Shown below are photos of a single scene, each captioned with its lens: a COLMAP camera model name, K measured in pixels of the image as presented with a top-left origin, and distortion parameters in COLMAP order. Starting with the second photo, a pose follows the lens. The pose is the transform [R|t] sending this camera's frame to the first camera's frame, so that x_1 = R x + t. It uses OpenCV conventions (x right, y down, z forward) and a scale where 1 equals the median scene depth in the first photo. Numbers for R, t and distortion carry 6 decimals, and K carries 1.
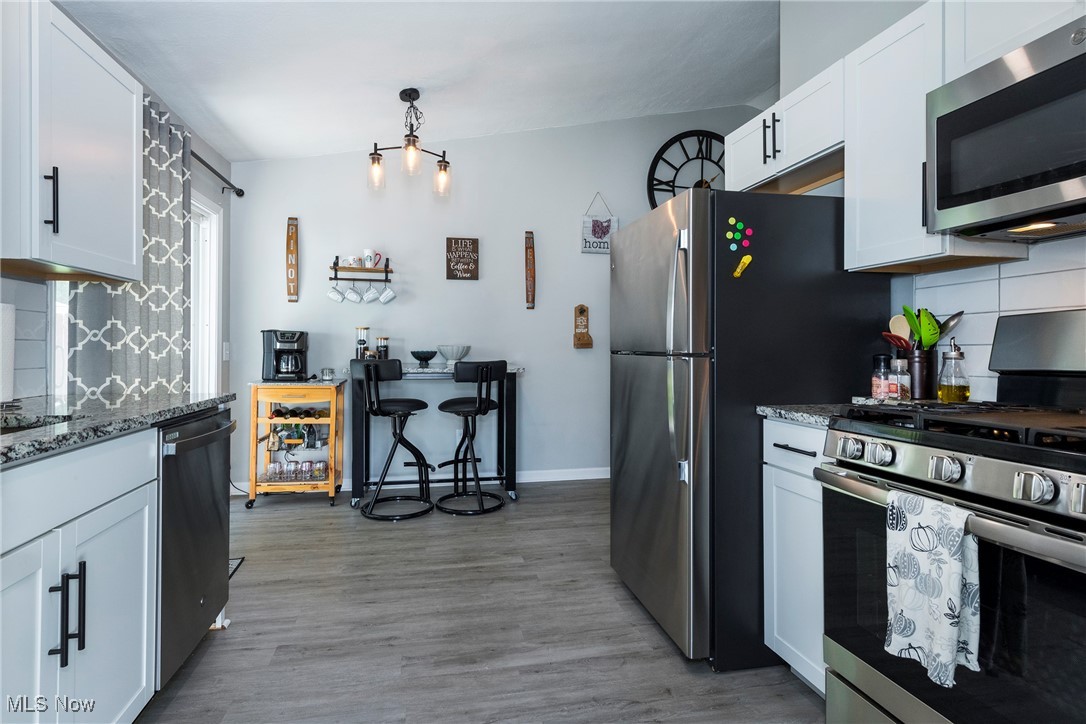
lens RADIAL K [[541.5, 0, 537.8], [0, 541.5, 358.3], [0, 0, 1]] dist [0.020755, -0.001715]
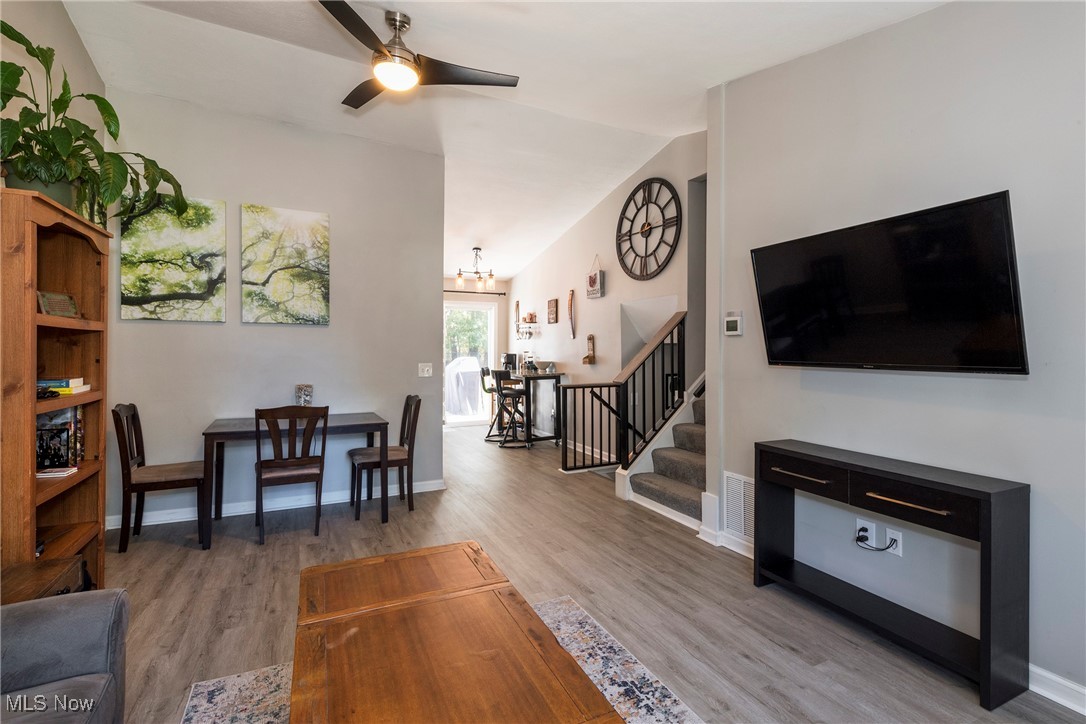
lens RADIAL K [[494.8, 0, 544.9], [0, 494.8, 349.2], [0, 0, 1]] dist [0.011311, -0.001659]
pose [[0.239961, -0.004127, -0.970774, 1.415472], [-0.018396, 0.999792, -0.008798, -0.048163], [0.970608, 0.019970, 0.239835, 0.599666]]
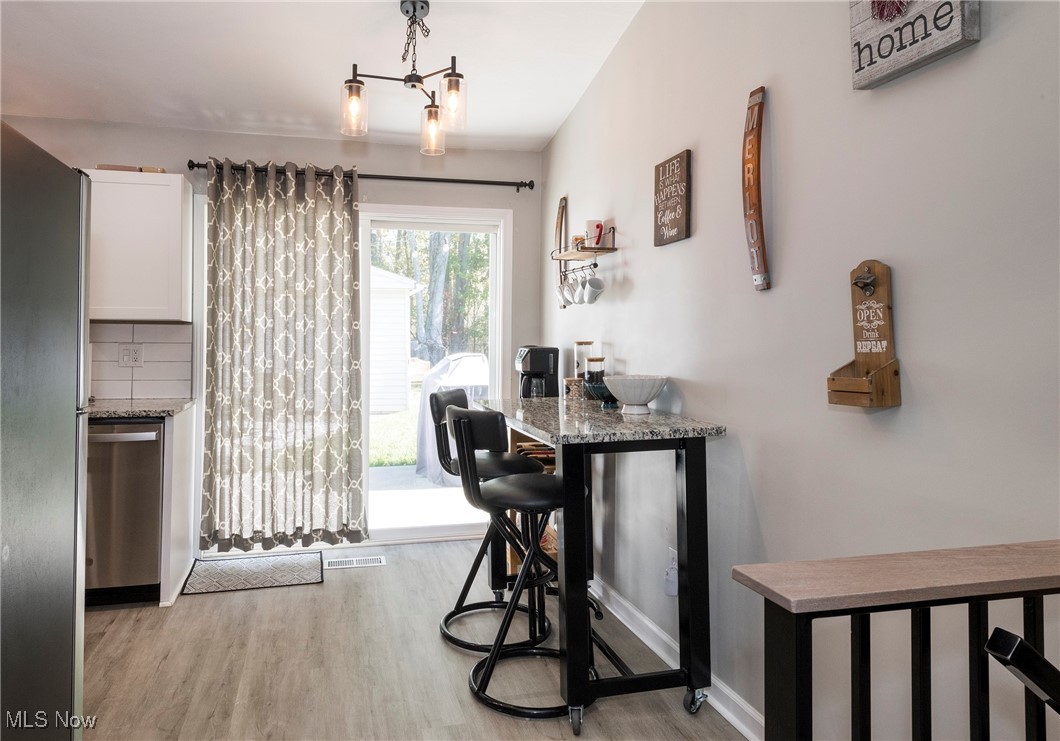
lens RADIAL K [[695.7, 0, 494.3], [0, 695.7, 336.7], [0, 0, 1]] dist [0.010173, -0.001633]
pose [[0.030278, -0.004634, -0.999531, 0.488661], [-0.023308, 0.999714, -0.005341, -0.053285], [0.999270, 0.023459, 0.030161, 0.829696]]
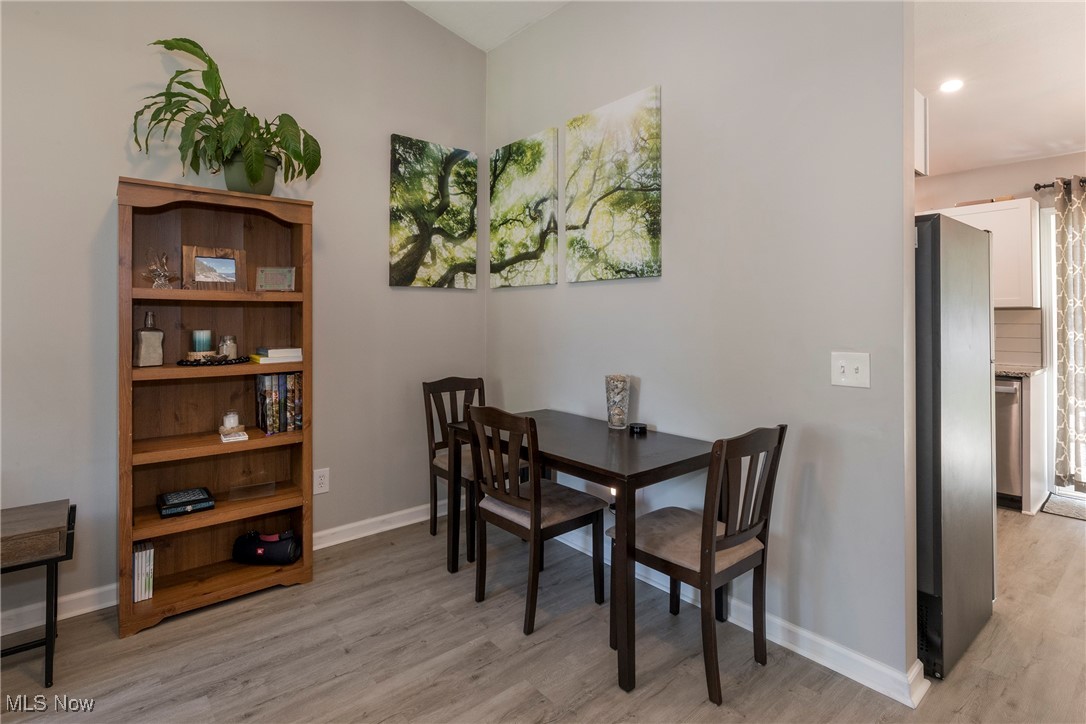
lens RADIAL K [[537.9, 0, 504.2], [0, 537.9, 312.9], [0, 0, 1]] dist [0.015342, -0.003788]
pose [[-0.899861, -0.005736, -0.436139, 0.789541], [-0.006642, 0.999978, 0.000554, -0.054054], [0.436127, 0.003395, -0.899879, 0.895582]]
